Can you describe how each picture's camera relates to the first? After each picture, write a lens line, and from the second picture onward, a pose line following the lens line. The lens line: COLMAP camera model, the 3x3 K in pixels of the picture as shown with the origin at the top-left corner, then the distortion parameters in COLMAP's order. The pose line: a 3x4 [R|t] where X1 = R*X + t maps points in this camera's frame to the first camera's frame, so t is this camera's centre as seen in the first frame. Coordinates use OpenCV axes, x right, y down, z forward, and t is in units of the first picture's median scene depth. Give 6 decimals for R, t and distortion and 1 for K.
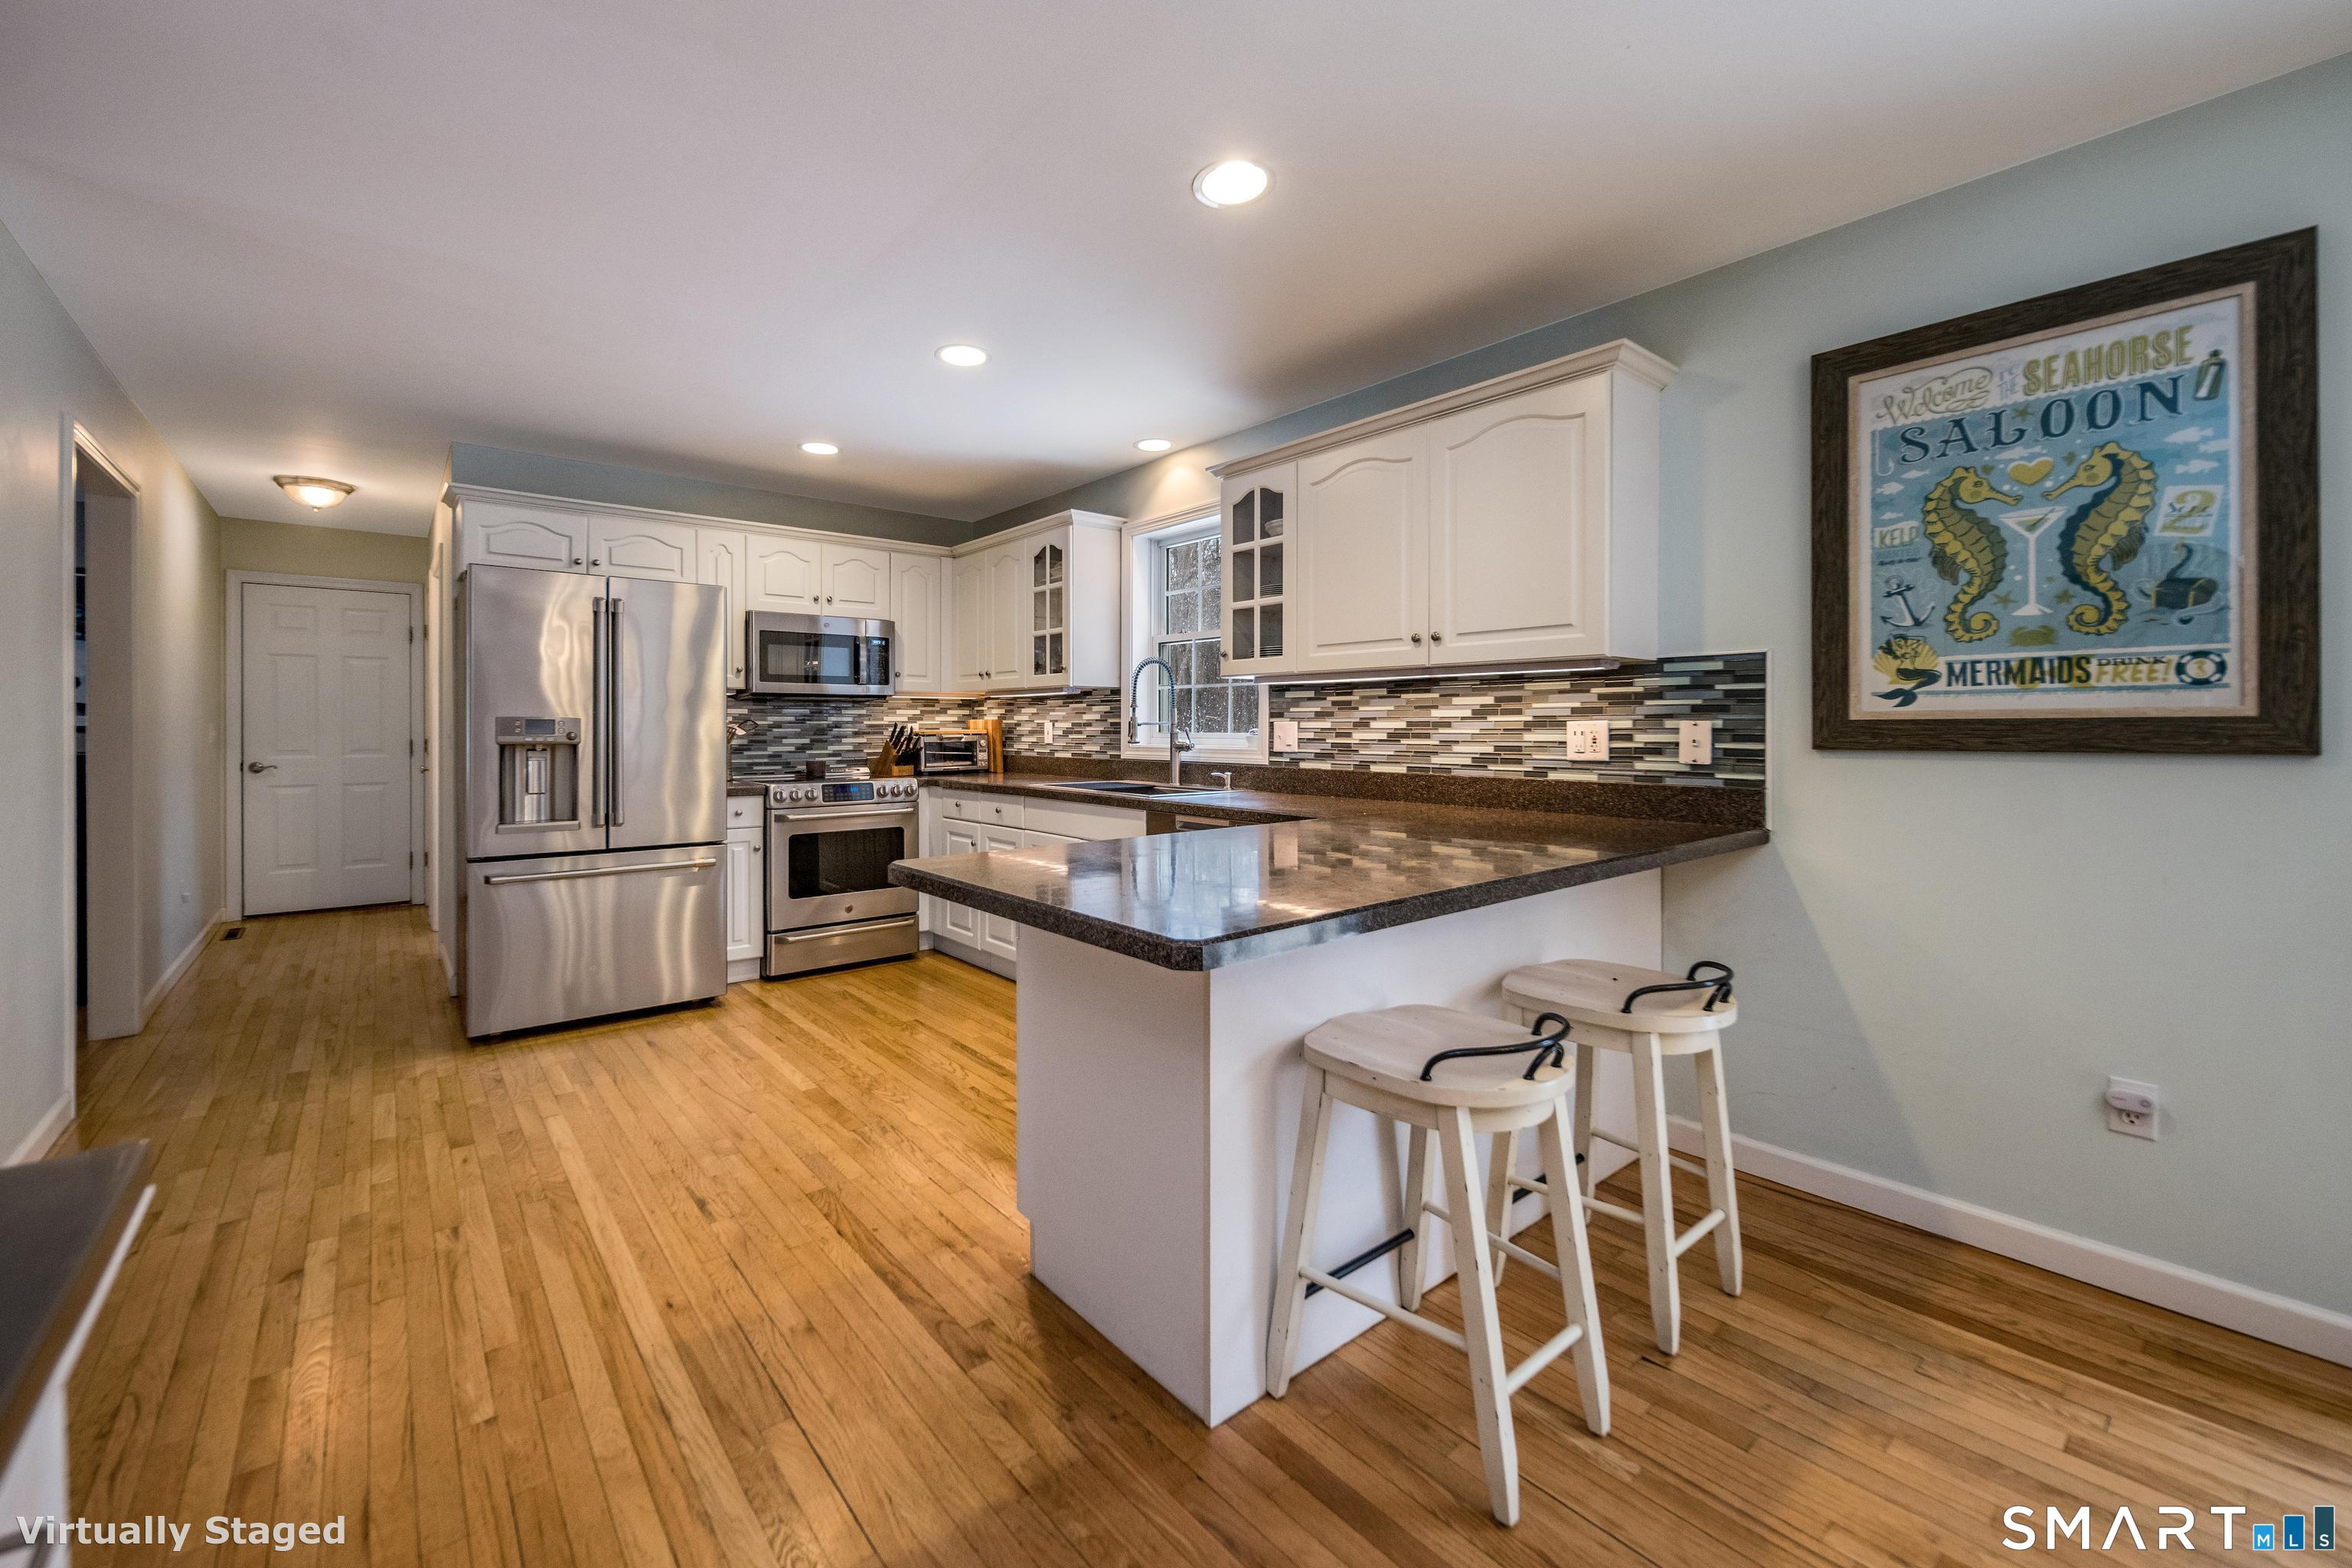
lens RADIAL K [[926.7, 0, 1099.3], [0, 926.7, 722.6], [0, 0, 1]] dist [0.001641, -0.000739]
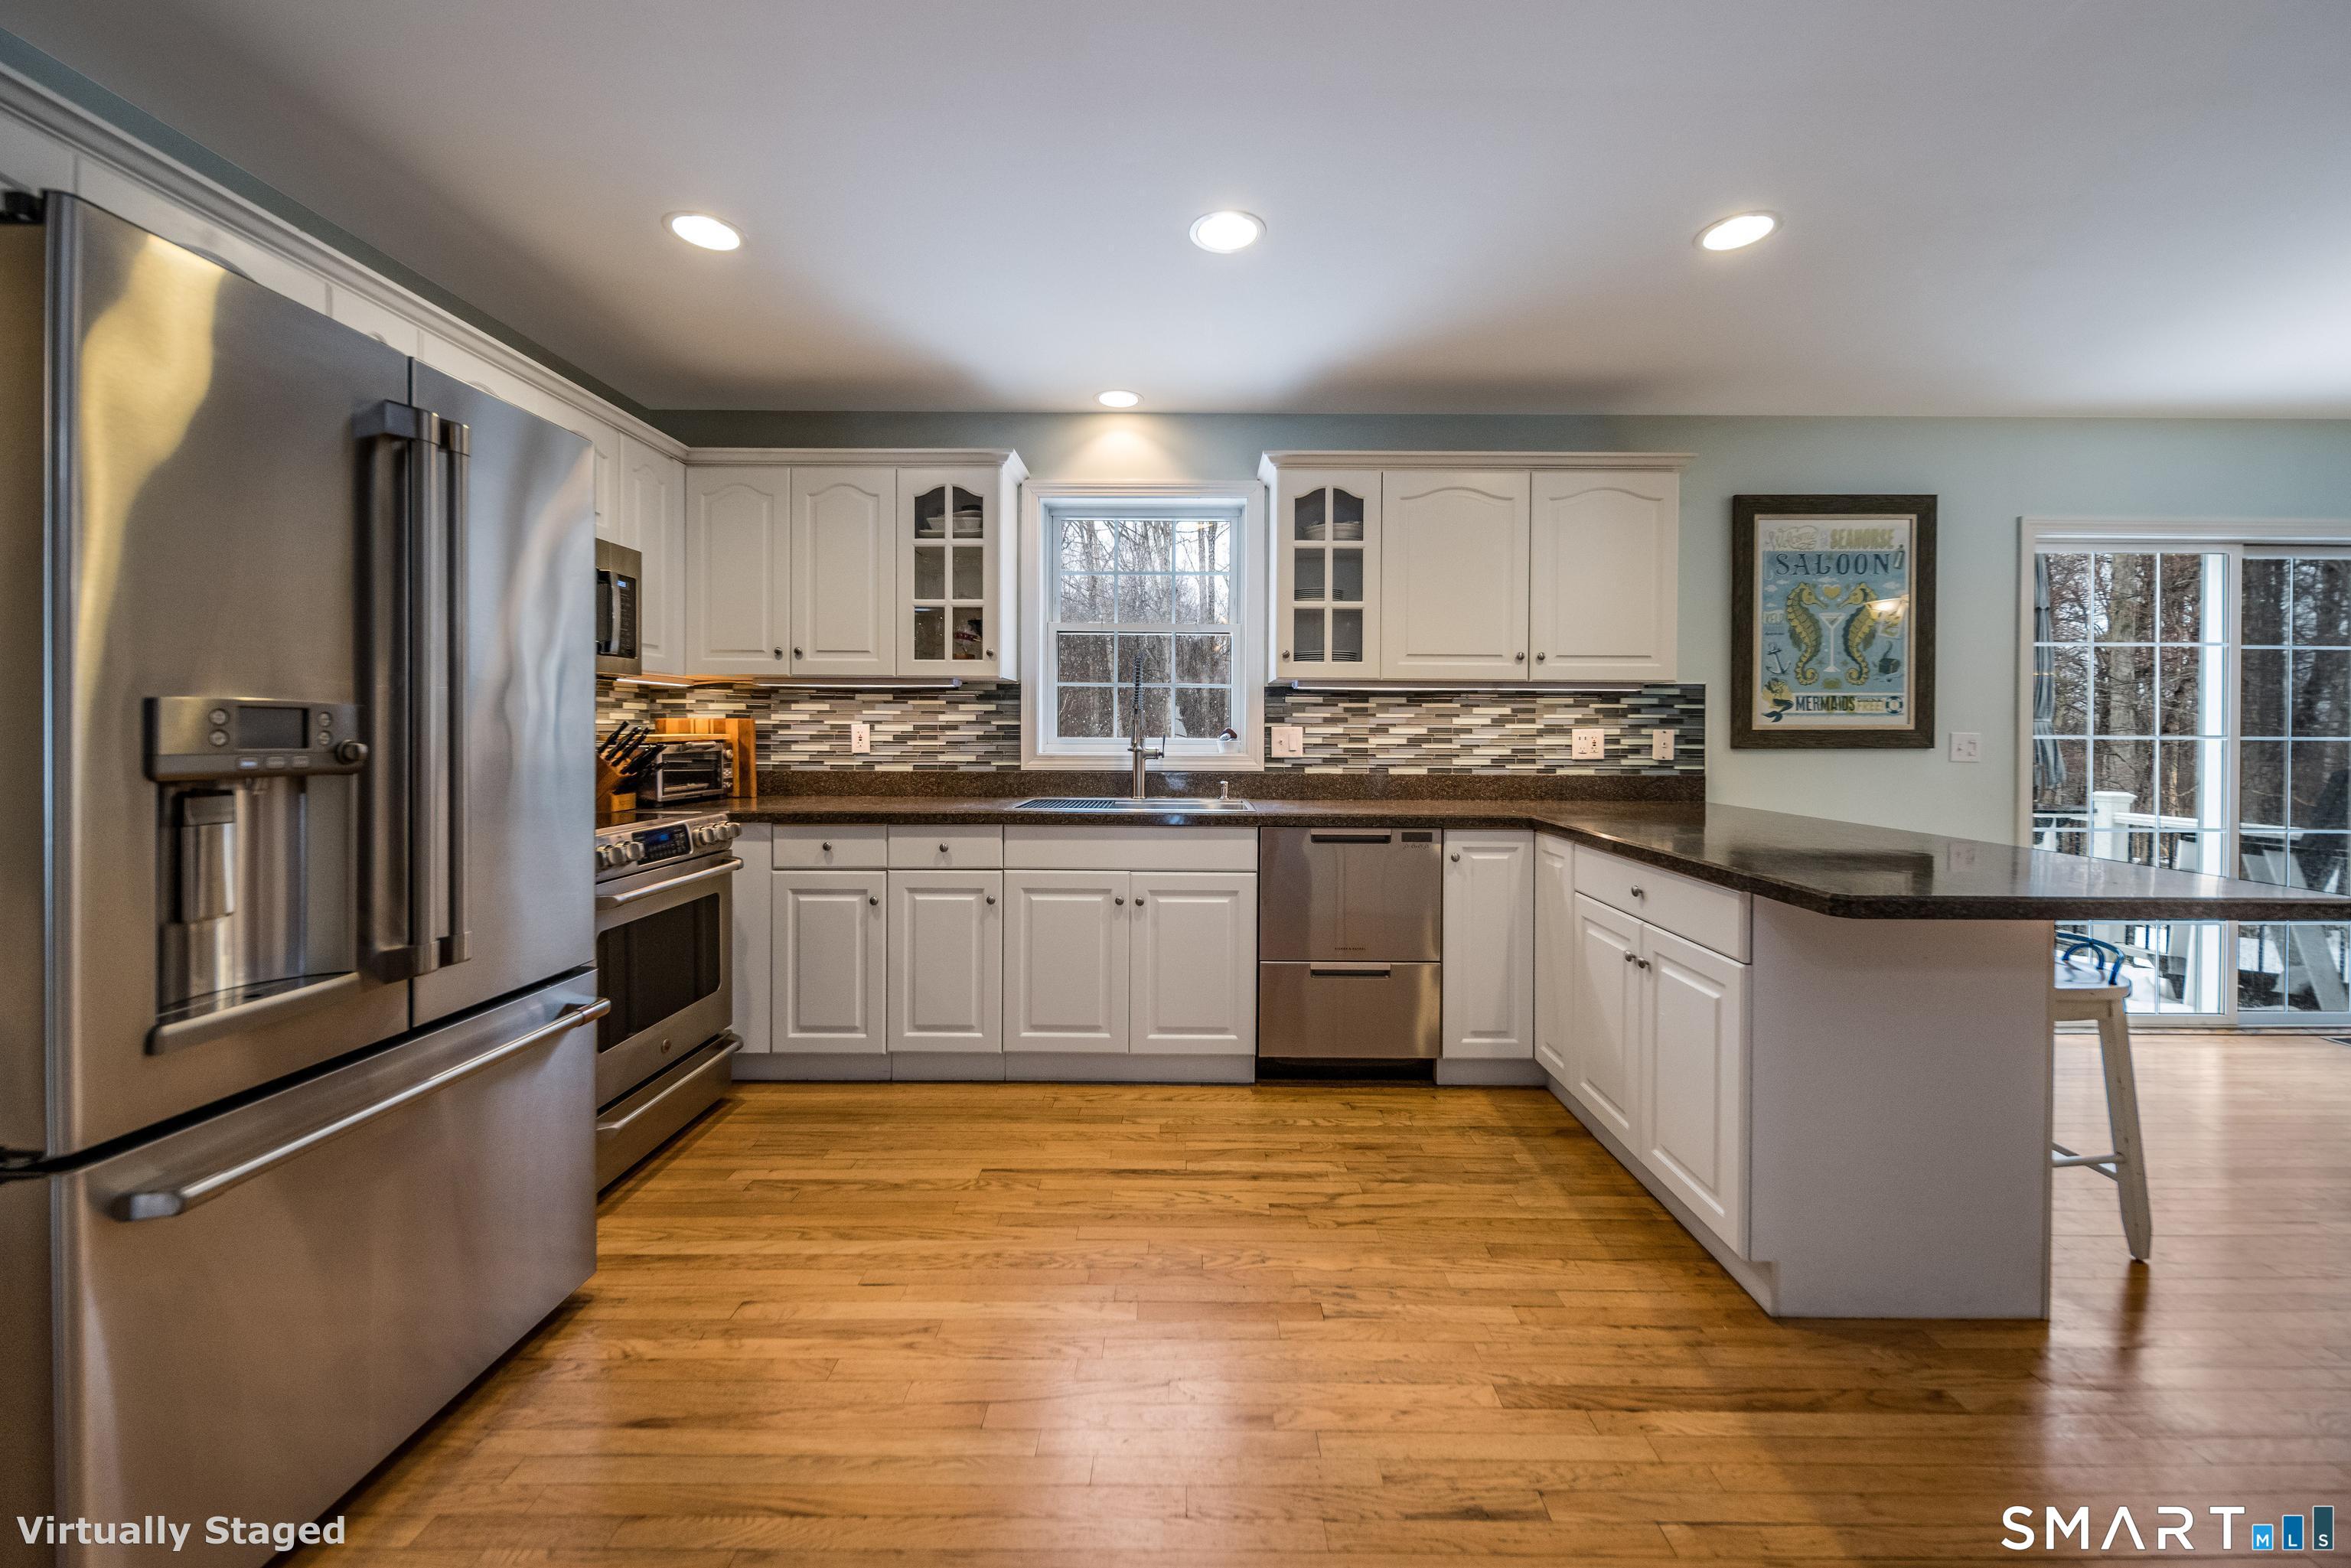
lens RADIAL K [[926.3, 0, 1180.2], [0, 926.3, 728.8], [0, 0, 1]] dist [0.001641, -0.000739]
pose [[0.621029, 0.004435, 0.783775, -0.687795], [-0.008381, 0.999964, 0.000982, 0.001181], [-0.783743, -0.007179, 0.621044, 0.516601]]
